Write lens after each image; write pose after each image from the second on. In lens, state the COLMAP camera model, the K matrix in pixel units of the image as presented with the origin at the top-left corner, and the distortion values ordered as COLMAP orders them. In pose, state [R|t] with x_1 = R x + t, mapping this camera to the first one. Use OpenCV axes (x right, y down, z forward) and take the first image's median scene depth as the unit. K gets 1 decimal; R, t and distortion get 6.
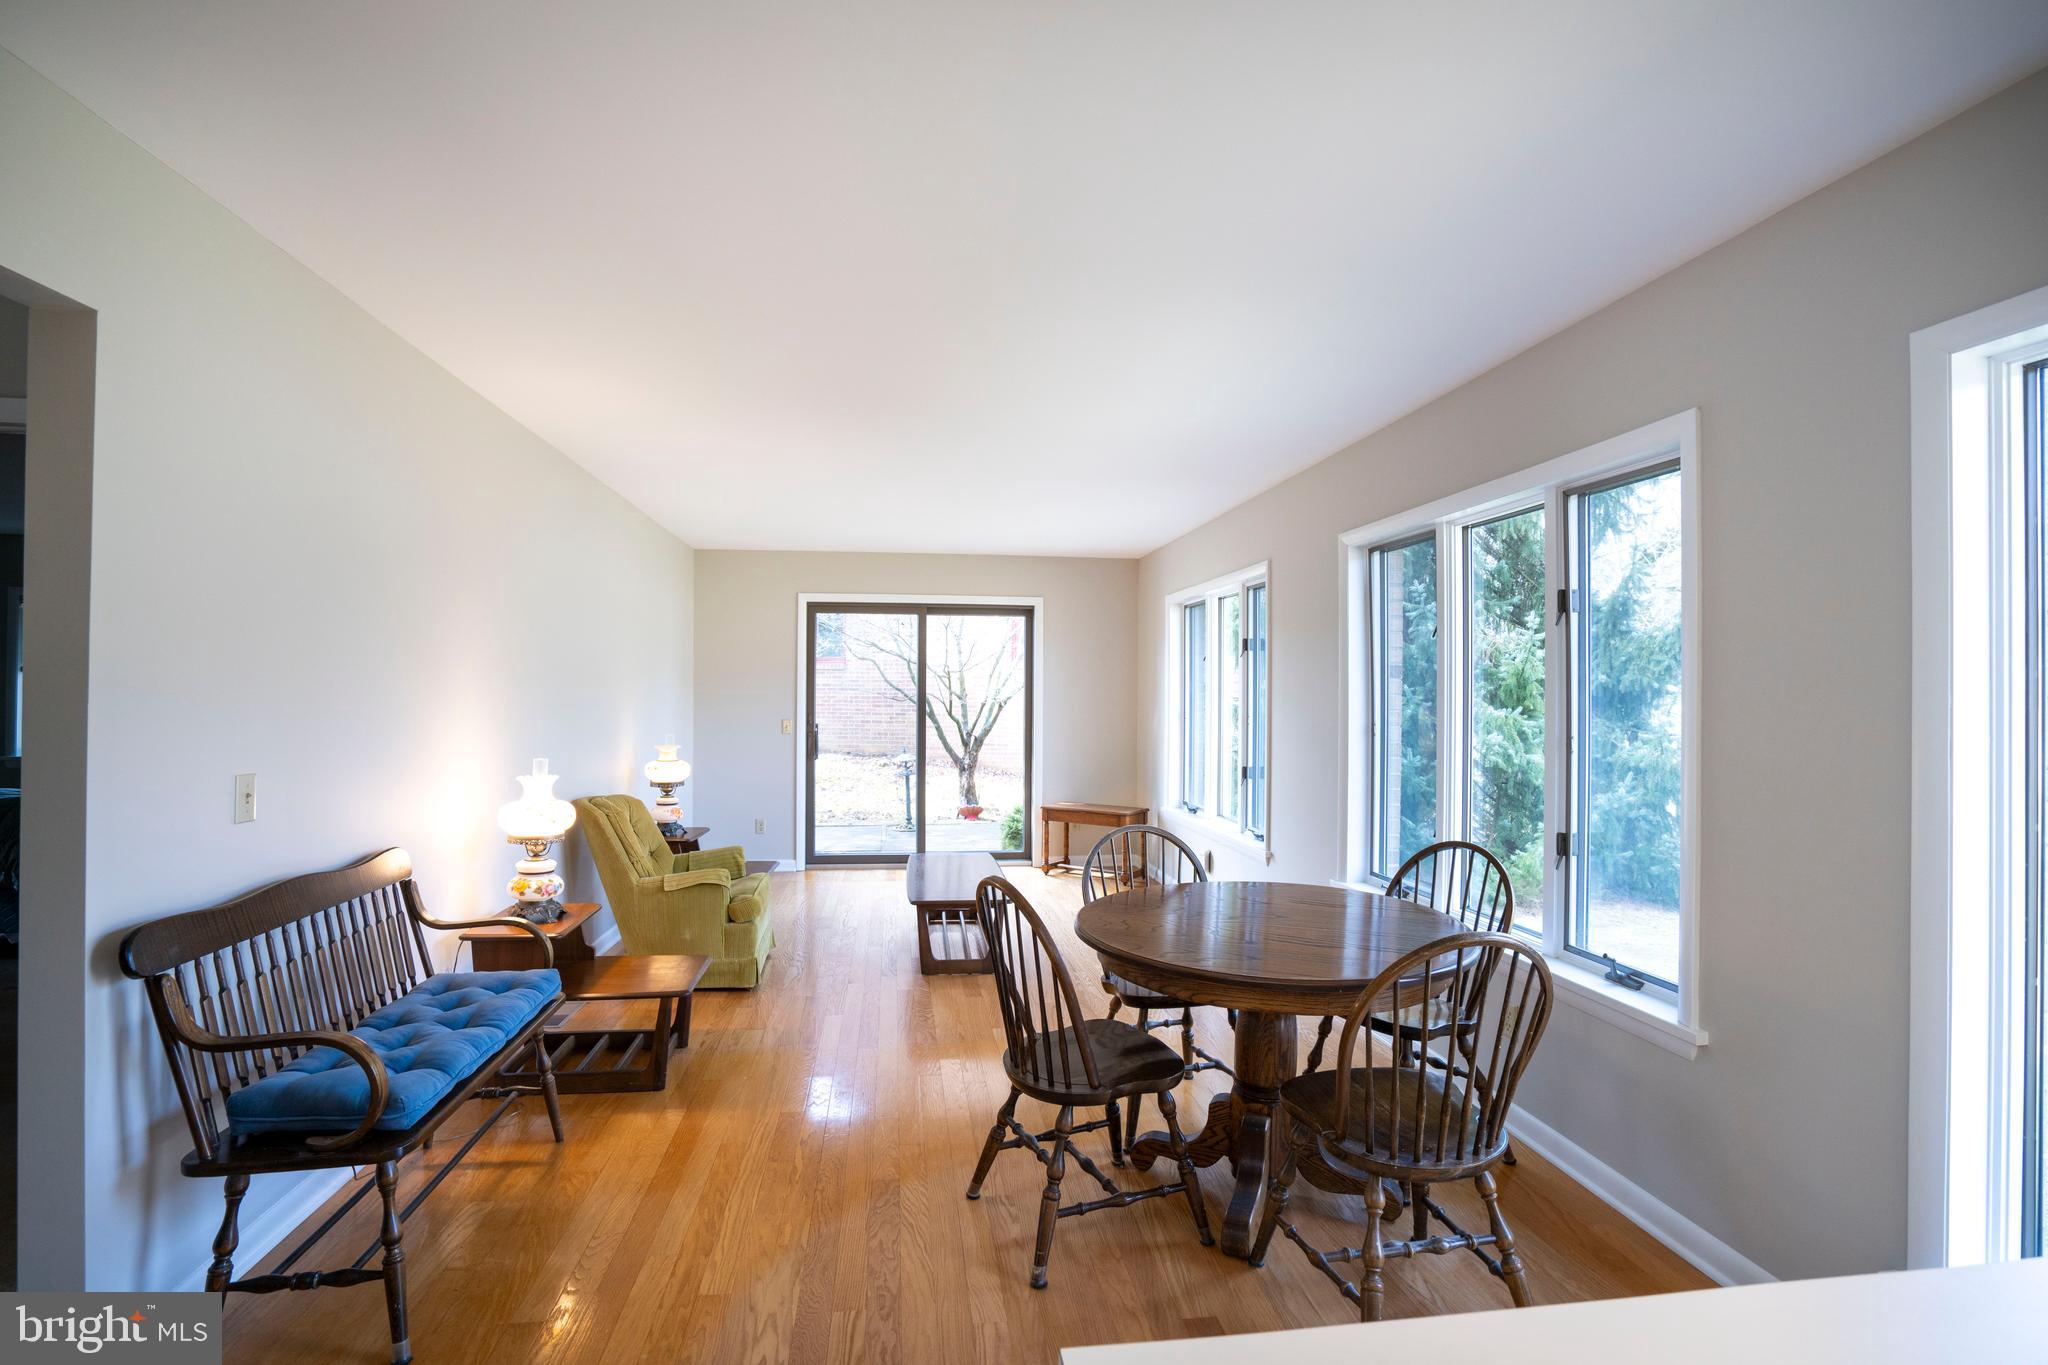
lens RADIAL K [[956.6, 0, 1024.0], [0, 956.6, 682.5], [0, 0, 1]] dist [-0.076495, 0.040368]
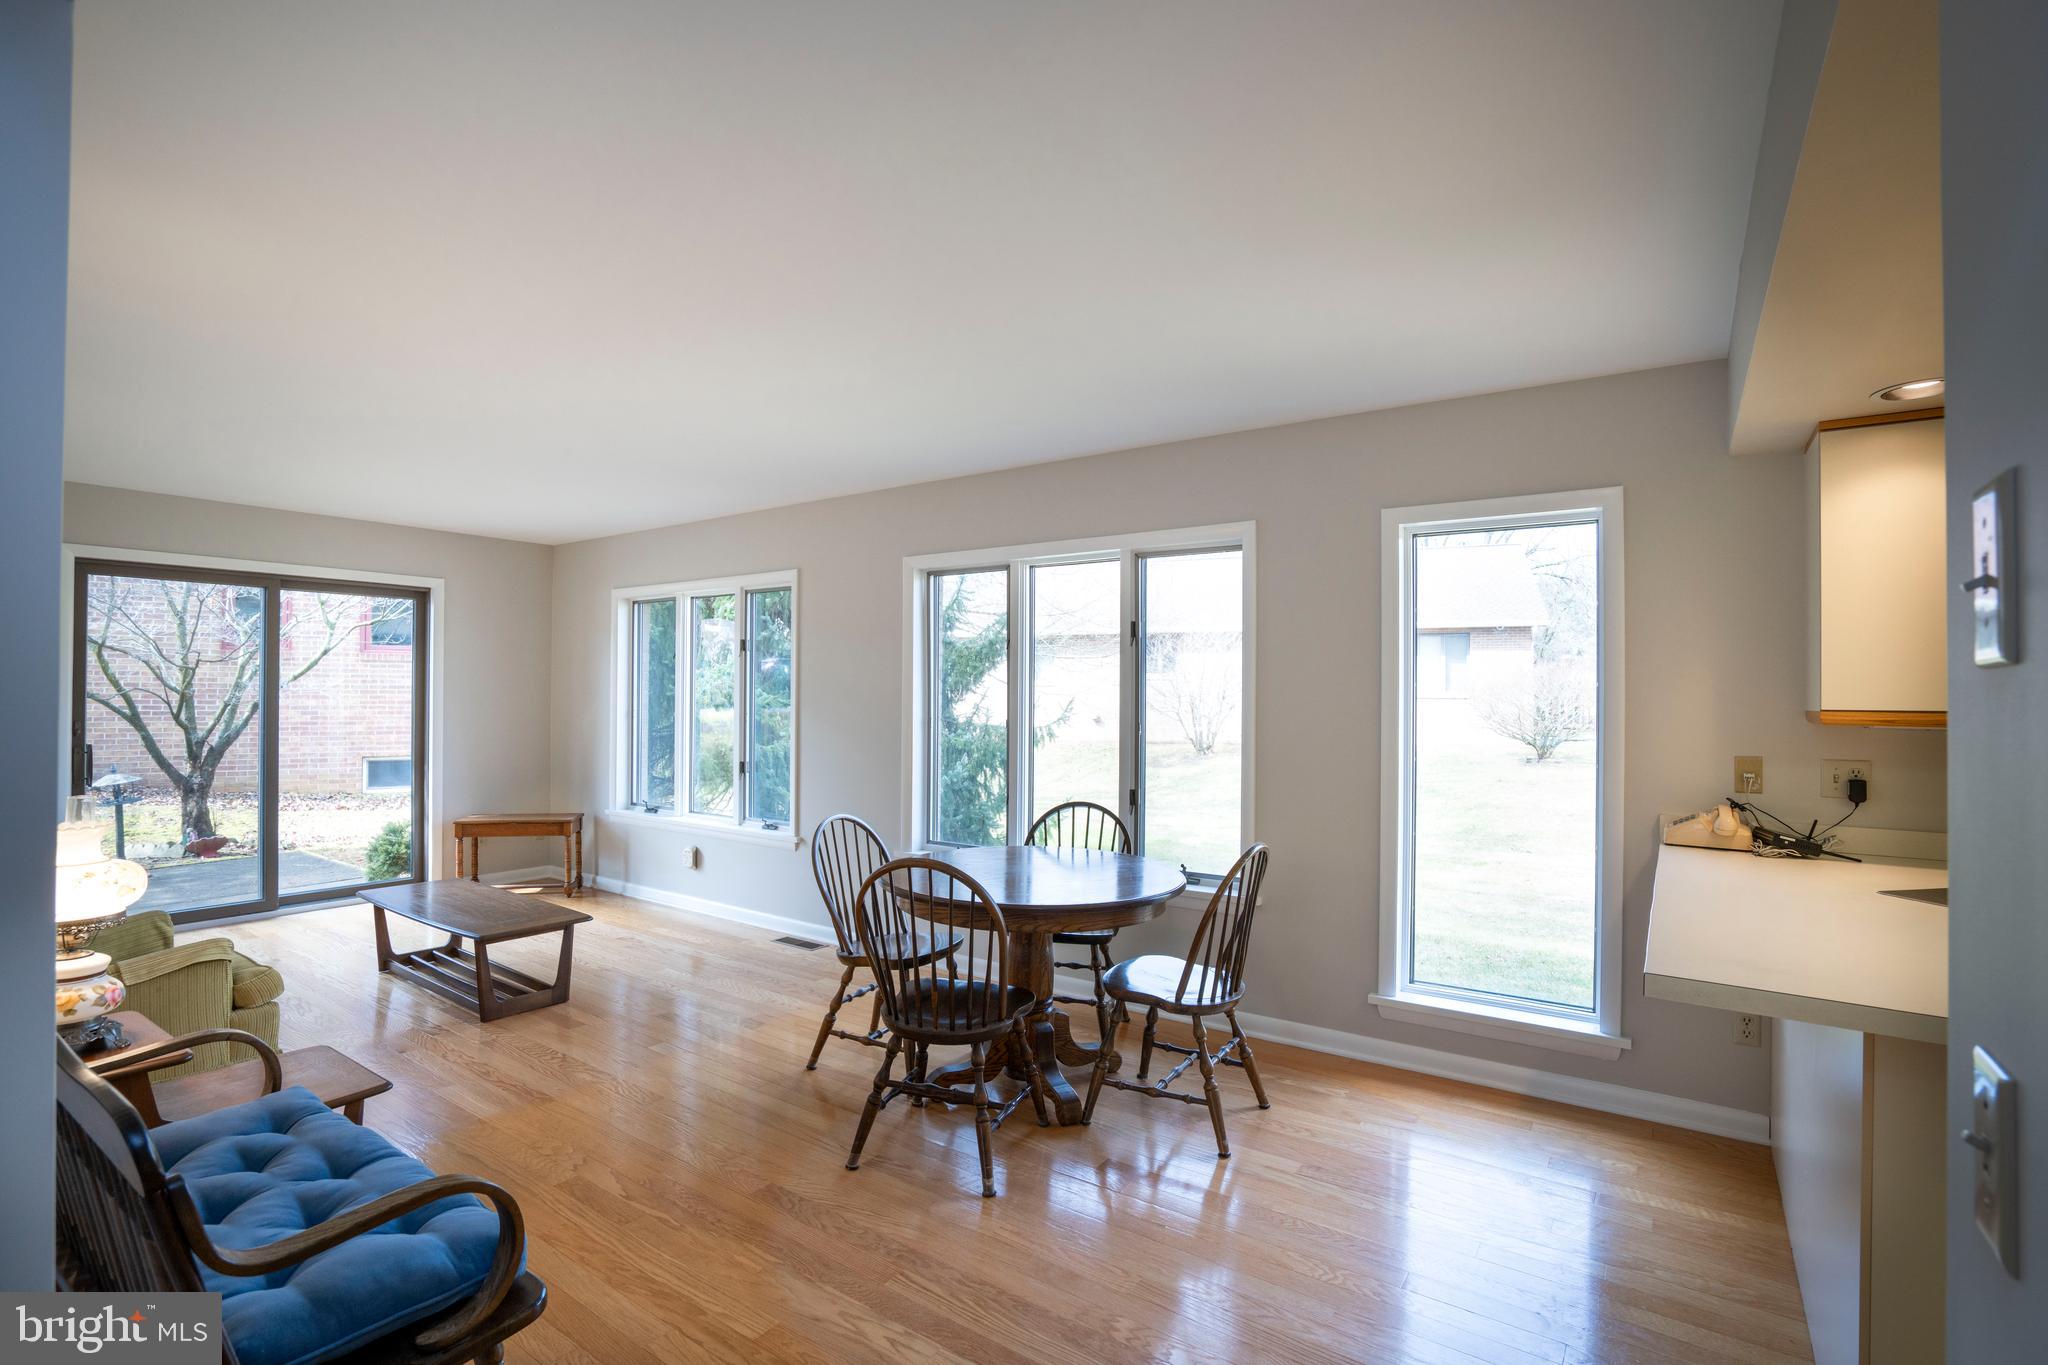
lens RADIAL K [[956.6, 0, 1024.0], [0, 956.6, 682.5], [0, 0, 1]] dist [-0.076495, 0.040368]
pose [[0.676786, 0.006068, 0.736155, -0.283289], [-0.009741, 0.999952, 0.000713, -0.001913], [-0.736116, -0.007654, 0.676812, 0.055933]]
